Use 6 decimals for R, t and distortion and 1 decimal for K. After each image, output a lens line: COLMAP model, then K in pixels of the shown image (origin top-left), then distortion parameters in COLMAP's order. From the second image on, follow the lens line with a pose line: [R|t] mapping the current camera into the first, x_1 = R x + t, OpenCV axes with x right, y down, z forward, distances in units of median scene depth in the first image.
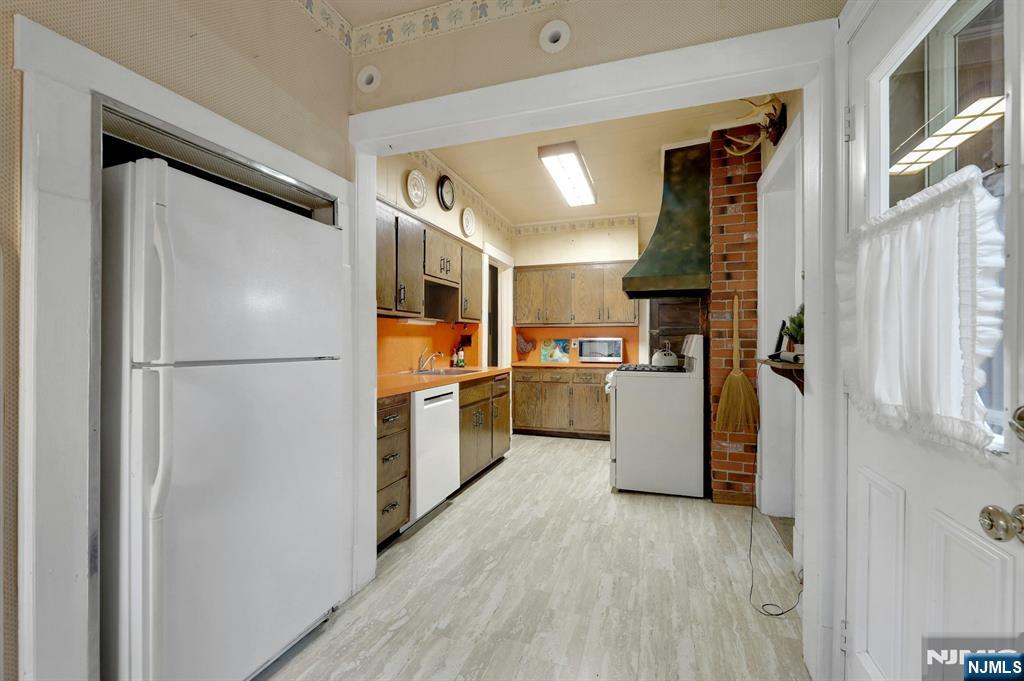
lens RADIAL K [[422.2, 0, 508.5], [0, 422.2, 338.1], [0, 0, 1]] dist [-0.001548, -0.000006]
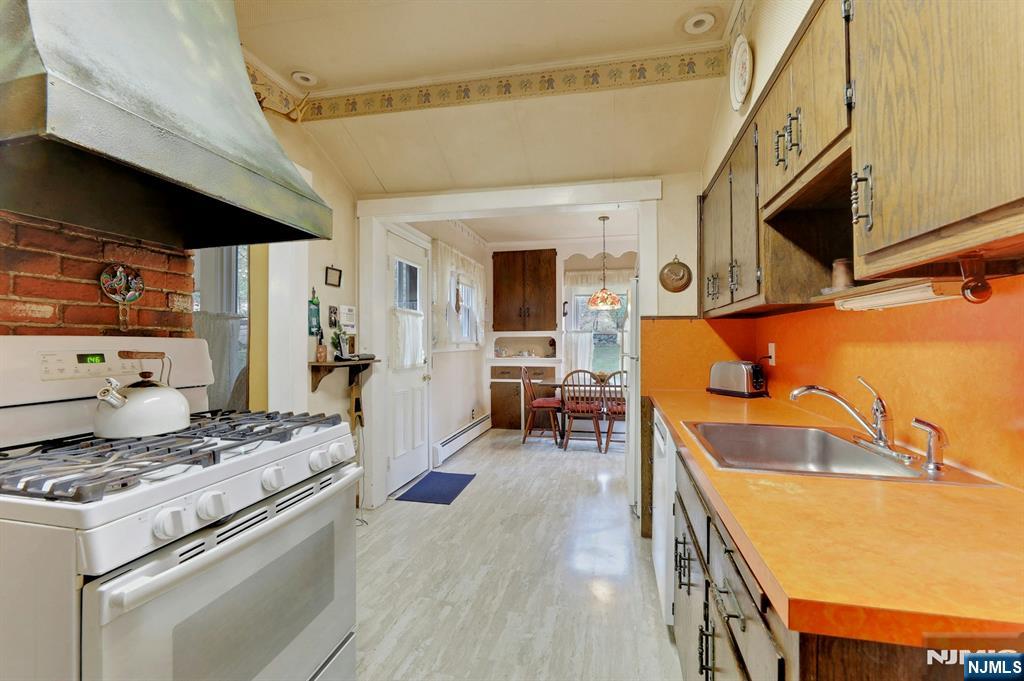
lens RADIAL K [[422.2, 0, 508.5], [0, 422.2, 338.1], [0, 0, 1]] dist [-0.001548, -0.000006]
pose [[-0.995702, -0.002843, -0.092571, 0.174423], [-0.001348, 0.999868, -0.016207, -0.002782], [0.092605, -0.016012, -0.995574, 1.996786]]
